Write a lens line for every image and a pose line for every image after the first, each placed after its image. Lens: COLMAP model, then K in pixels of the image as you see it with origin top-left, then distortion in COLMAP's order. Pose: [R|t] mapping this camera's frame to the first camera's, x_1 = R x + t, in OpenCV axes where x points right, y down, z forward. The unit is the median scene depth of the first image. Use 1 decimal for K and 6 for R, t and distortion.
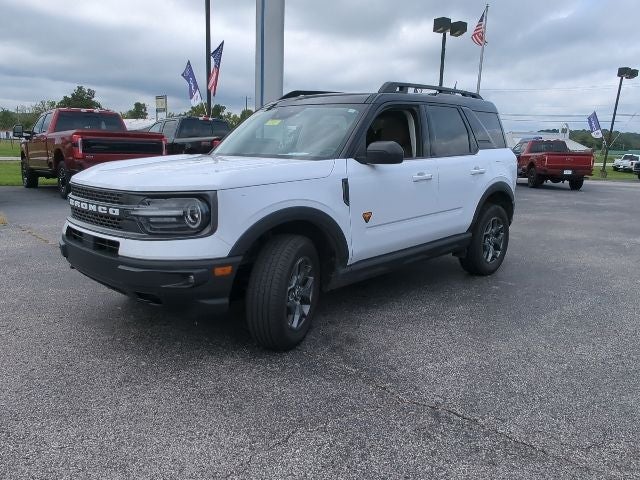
lens RADIAL K [[496.4, 0, 320.0], [0, 496.4, 240.0], [0, 0, 1]] dist [-0.004424, -0.001099]
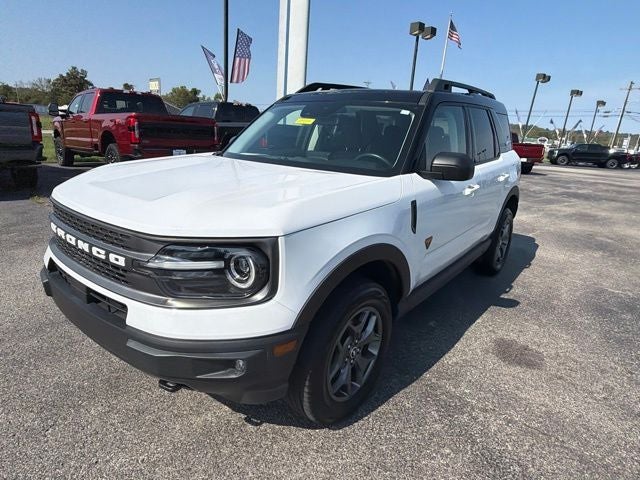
lens RADIAL K [[389.4, 0, 320.0], [0, 389.4, 240.0], [0, 0, 1]] dist [0.002543, 0.000595]
pose [[0.994422, 0.003017, 0.105432, -0.192517], [-0.012815, 0.995642, 0.092370, -0.133054], [-0.104694, -0.093206, 0.990127, 0.439160]]
